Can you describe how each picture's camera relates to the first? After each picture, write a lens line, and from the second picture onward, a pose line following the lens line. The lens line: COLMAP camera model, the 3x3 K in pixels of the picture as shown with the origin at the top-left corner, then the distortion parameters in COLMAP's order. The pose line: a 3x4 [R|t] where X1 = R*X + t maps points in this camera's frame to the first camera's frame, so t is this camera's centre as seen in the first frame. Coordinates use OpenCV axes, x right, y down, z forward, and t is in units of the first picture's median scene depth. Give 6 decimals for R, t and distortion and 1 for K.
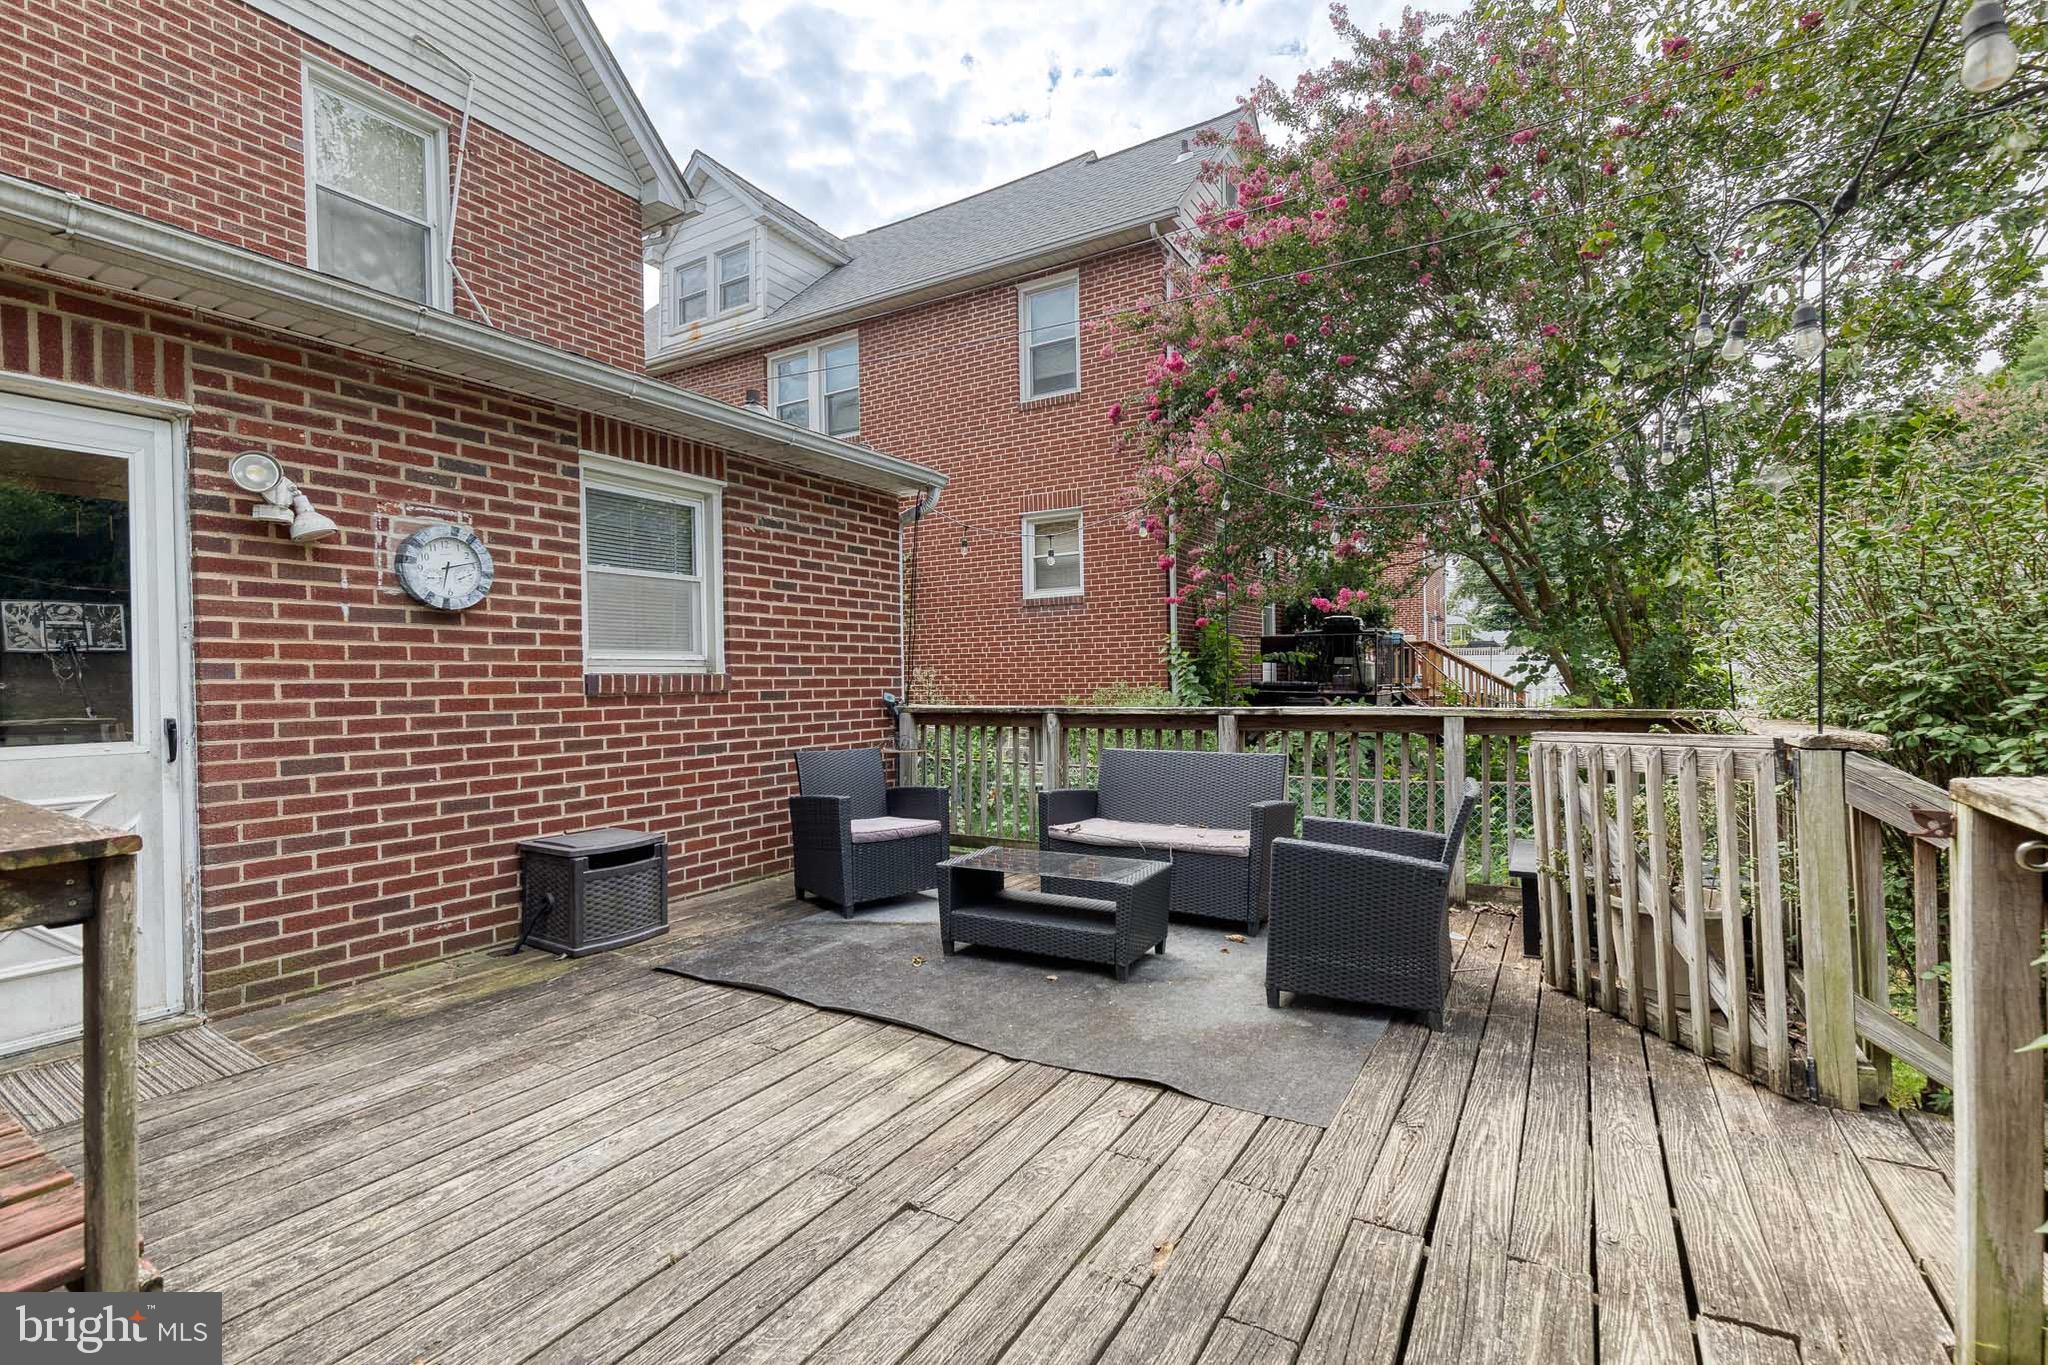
lens RADIAL K [[890.8, 0, 1045.8], [0, 890.8, 676.5], [0, 0, 1]] dist [0.003331, -0.000040]
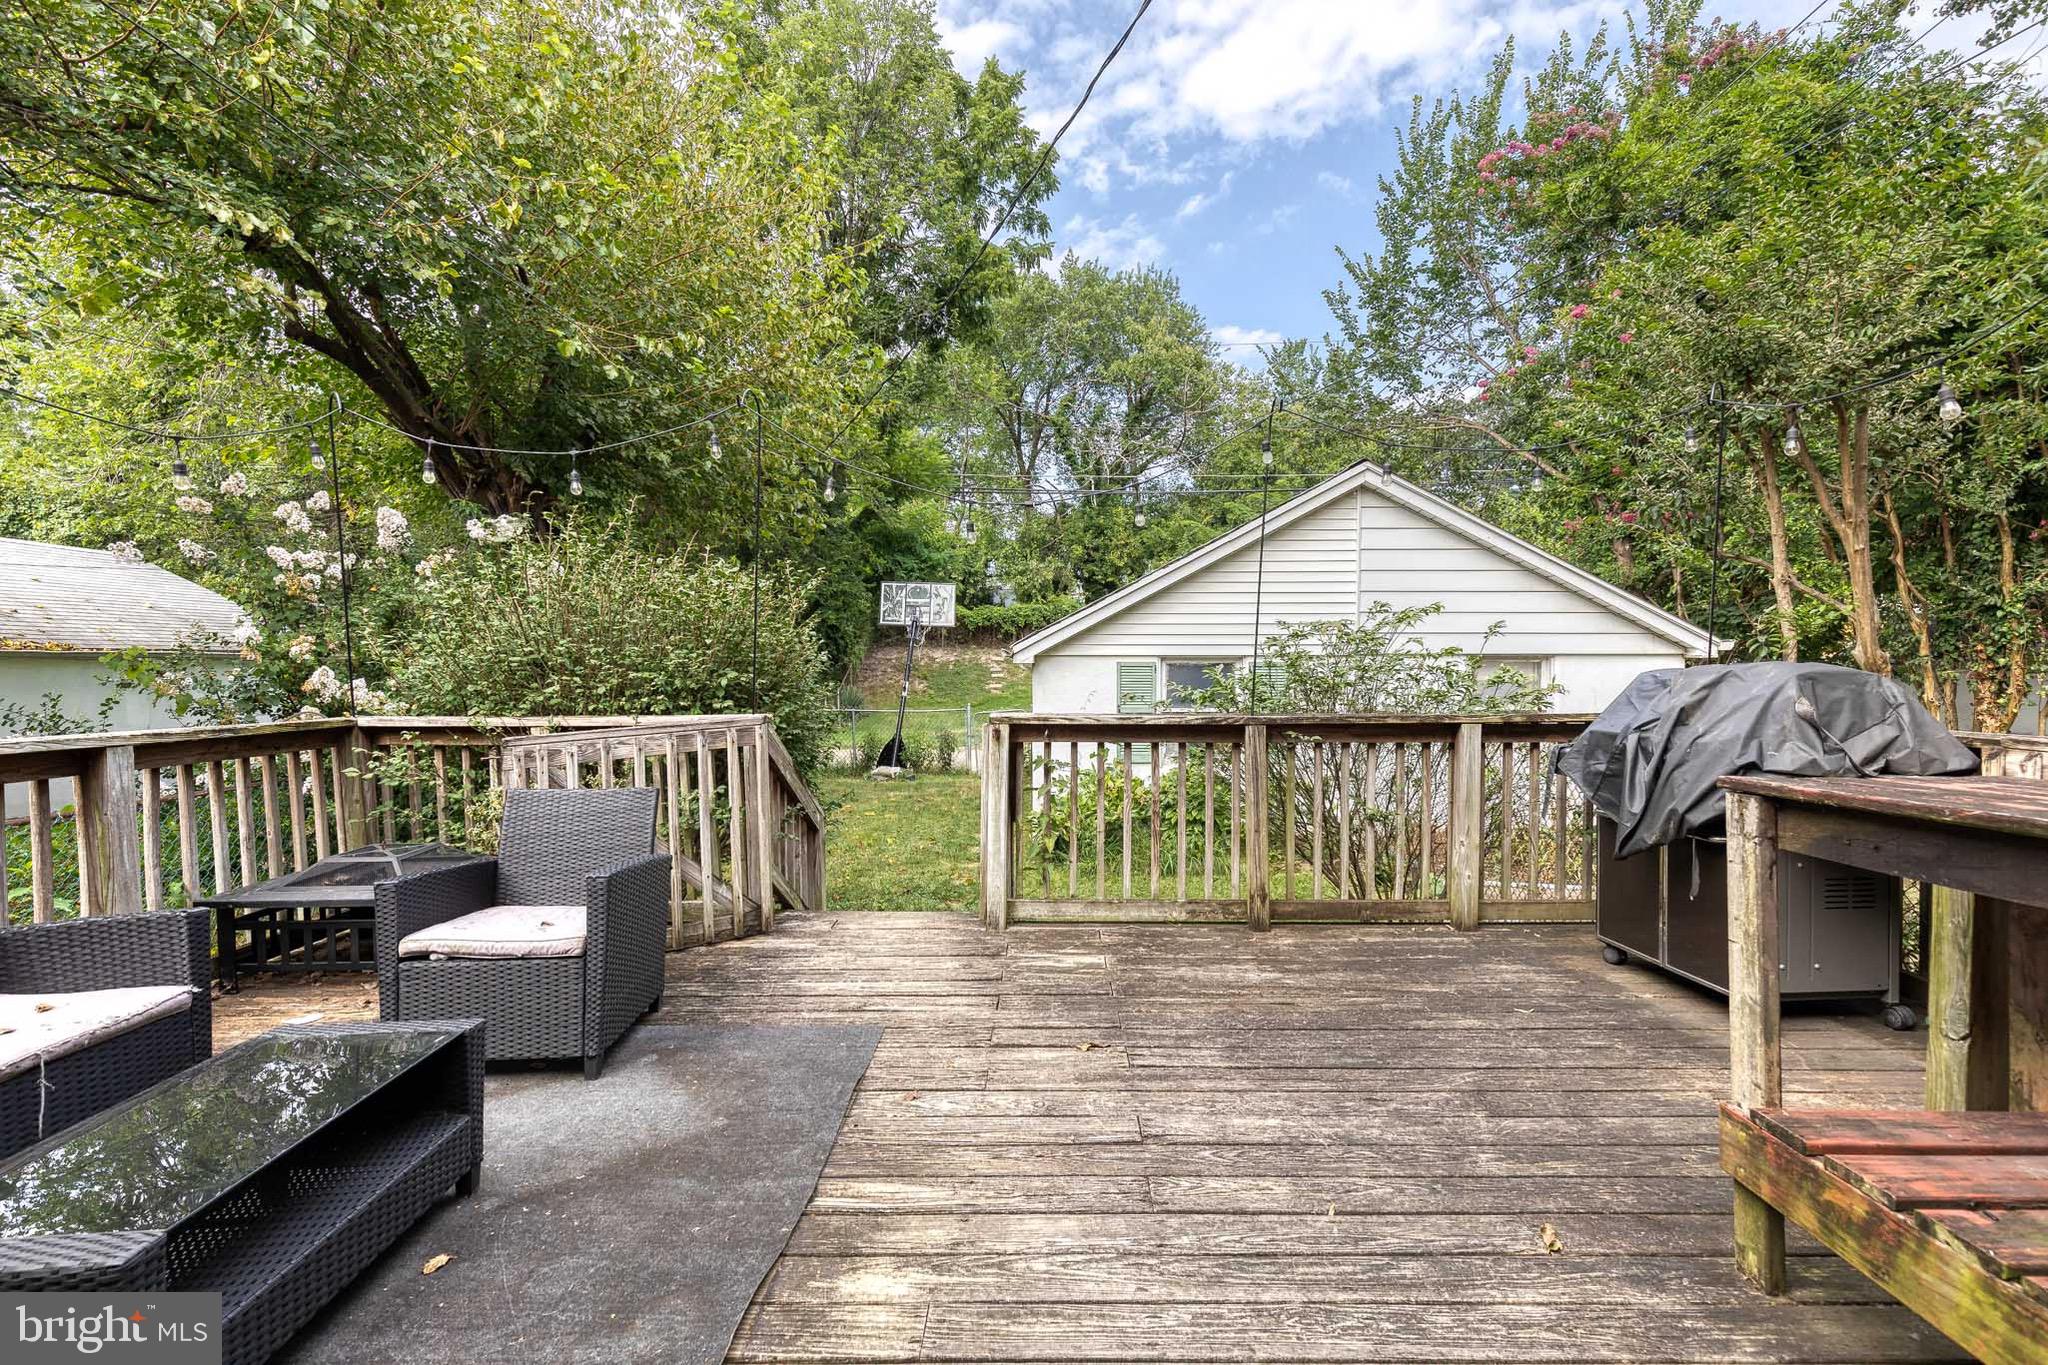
lens RADIAL K [[919.9, 0, 1032.4], [0, 919.9, 680.8], [0, 0, 1]] dist [0.010544, 0.000093]
pose [[-0.479397, 0.004456, 0.877587, -0.750246], [0.013013, 0.999913, 0.002031, 0.004439], [-0.877502, 0.012393, -0.479413, 1.128503]]
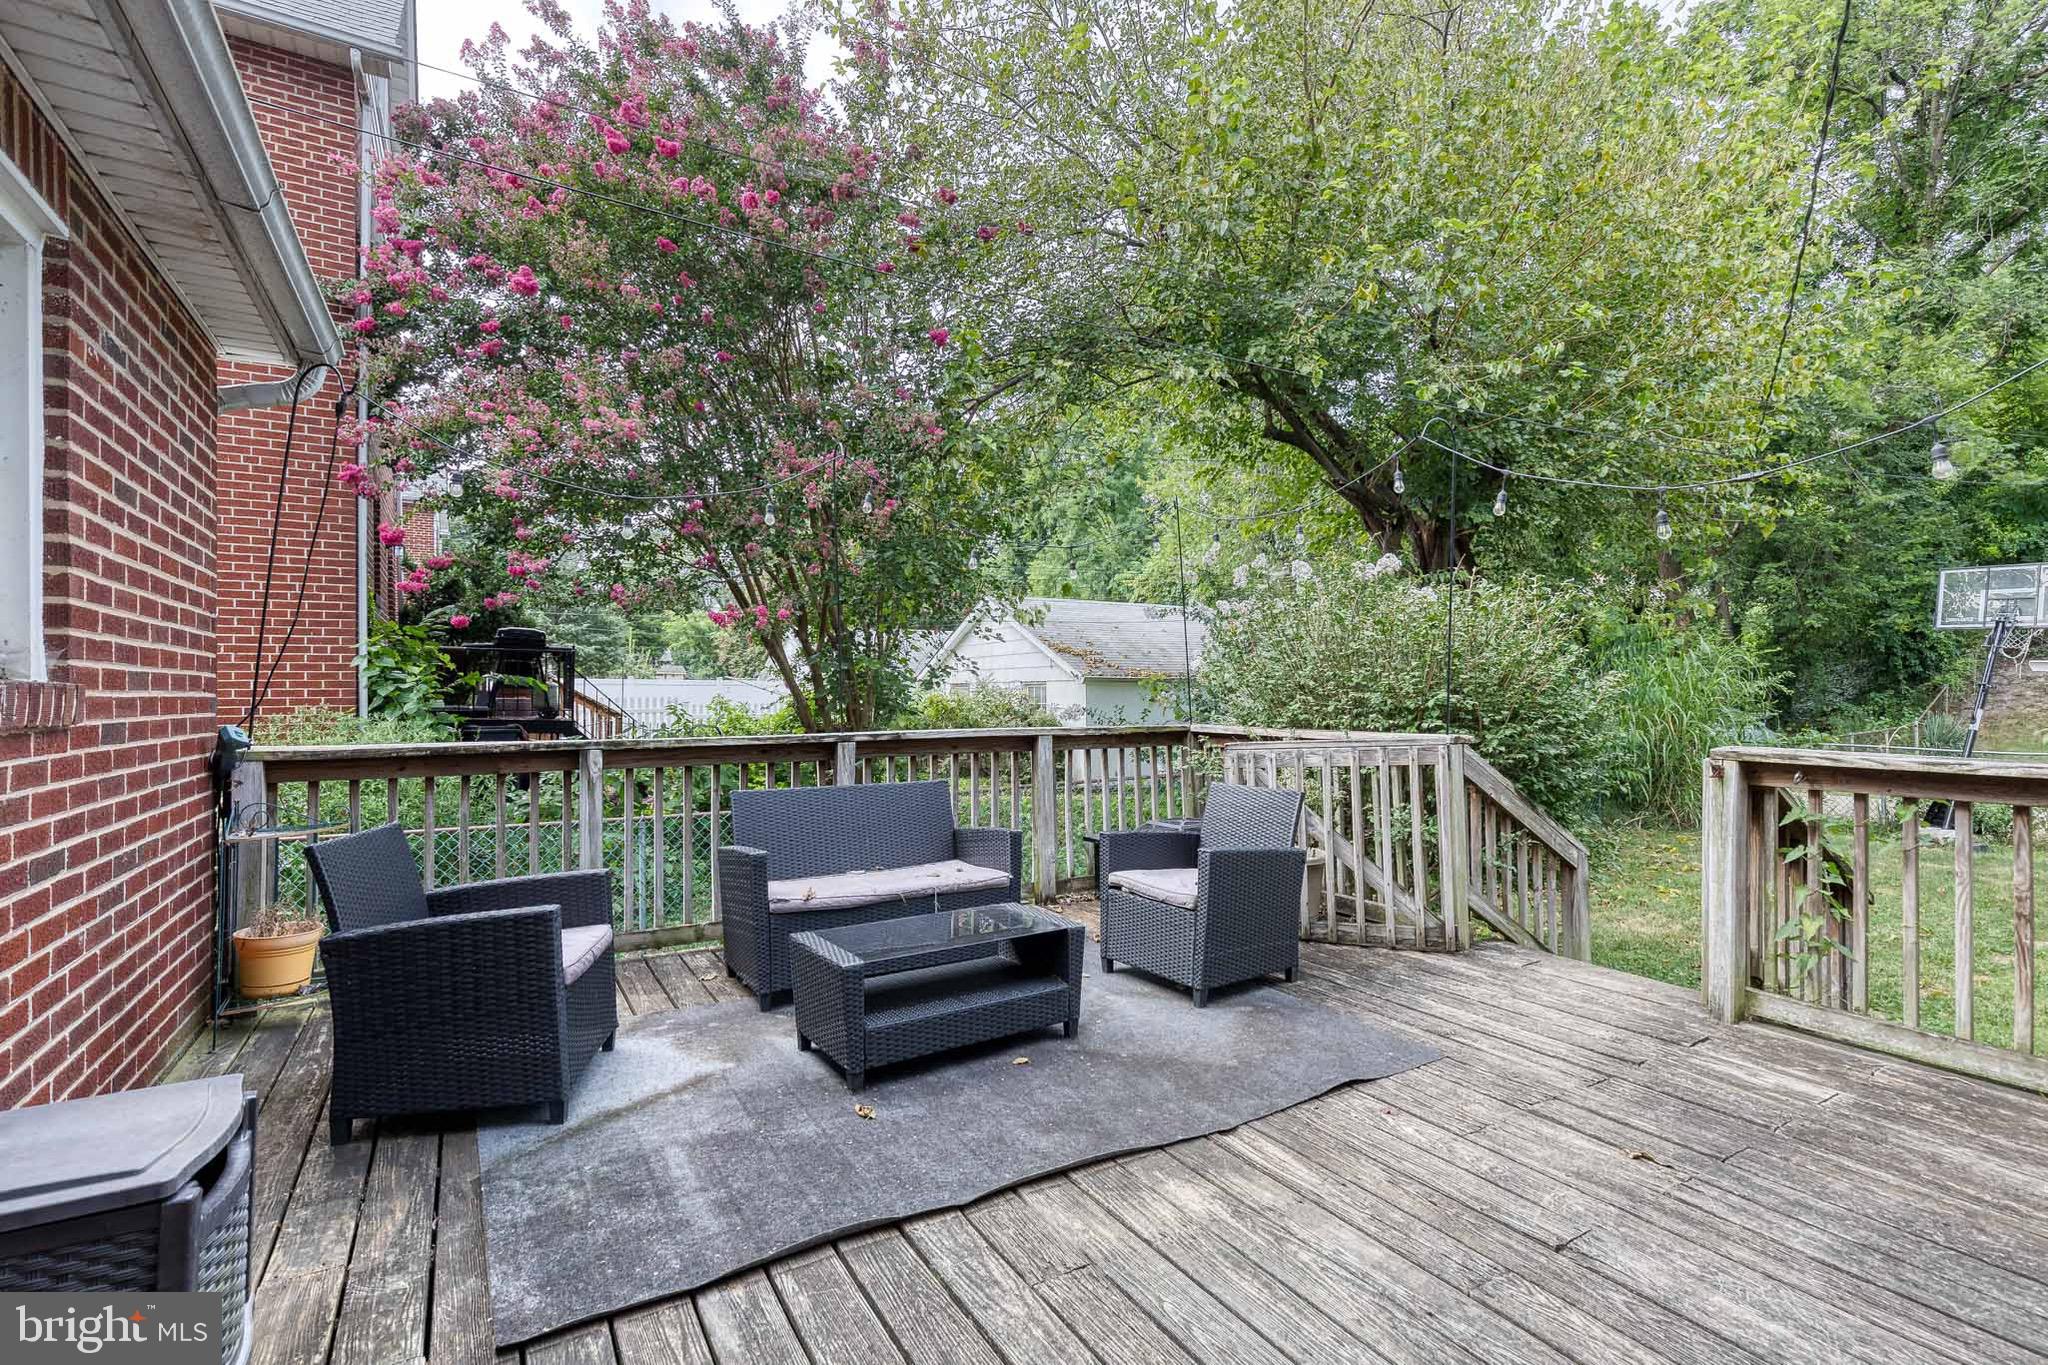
lens RADIAL K [[929.6, 0, 1031.6], [0, 929.6, 680.8], [0, 0, 1]] dist [0.007874, -0.001184]
pose [[0.494148, 0.024416, 0.869035, -0.885245], [-0.003940, 0.999658, -0.025846, 0.009752], [-0.869369, 0.009348, 0.494075, 0.667310]]
